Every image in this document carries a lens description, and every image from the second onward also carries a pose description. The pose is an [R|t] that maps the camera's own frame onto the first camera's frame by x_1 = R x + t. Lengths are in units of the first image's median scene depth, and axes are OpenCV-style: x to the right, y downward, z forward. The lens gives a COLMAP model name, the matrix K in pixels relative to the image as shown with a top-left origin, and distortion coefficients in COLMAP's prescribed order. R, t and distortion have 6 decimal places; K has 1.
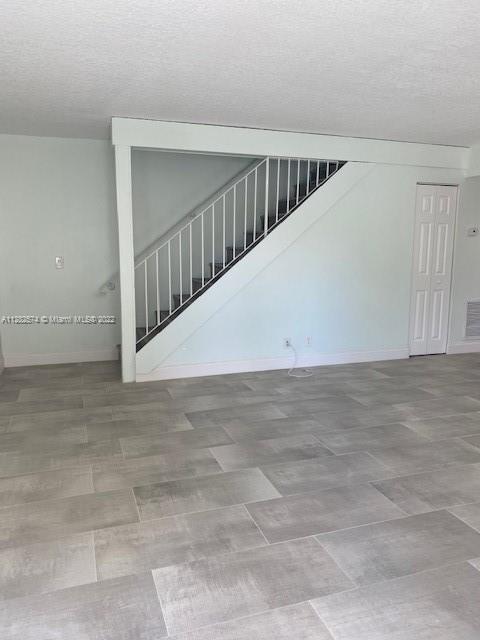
lens RADIAL K [[480.7, 0, 242.9], [0, 480.7, 319.1], [0, 0, 1]] dist [0.040686, -0.045255]
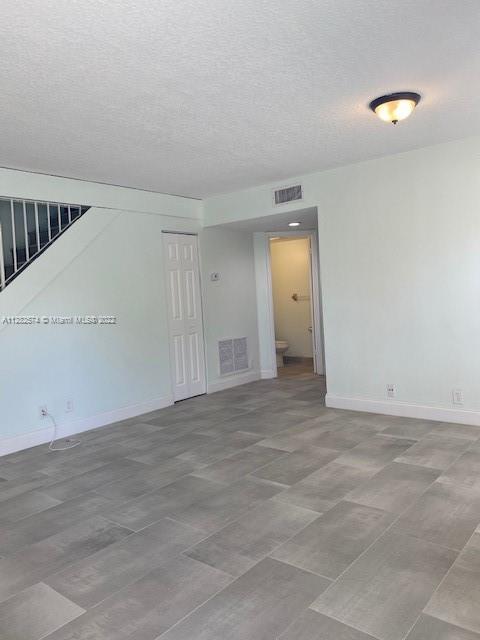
lens RADIAL K [[480.7, 0, 242.9], [0, 480.7, 319.1], [0, 0, 1]] dist [0.040686, -0.045255]
pose [[0.853789, -0.084589, 0.513700, -0.041897], [0.141305, 0.987324, -0.072275, -0.001129], [-0.501075, 0.134296, 0.854920, 0.098530]]
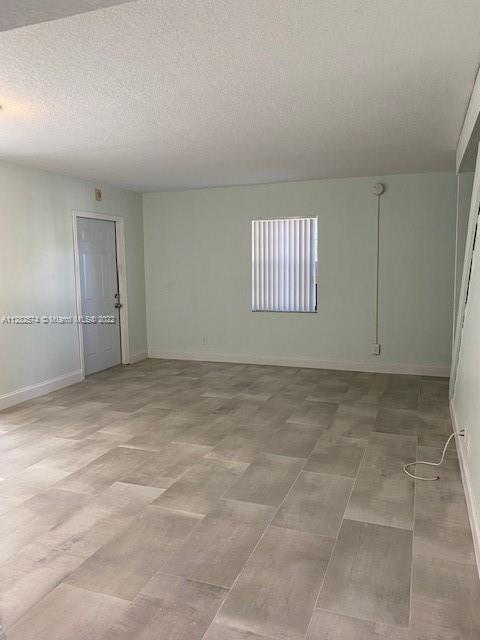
lens RADIAL K [[480.7, 0, 242.9], [0, 480.7, 319.1], [0, 0, 1]] dist [0.040686, -0.045255]
pose [[-0.633694, 0.091136, -0.768197, 0.981759], [-0.110316, 0.972241, 0.206344, -0.250791], [0.765678, 0.215504, -0.606049, 1.511701]]
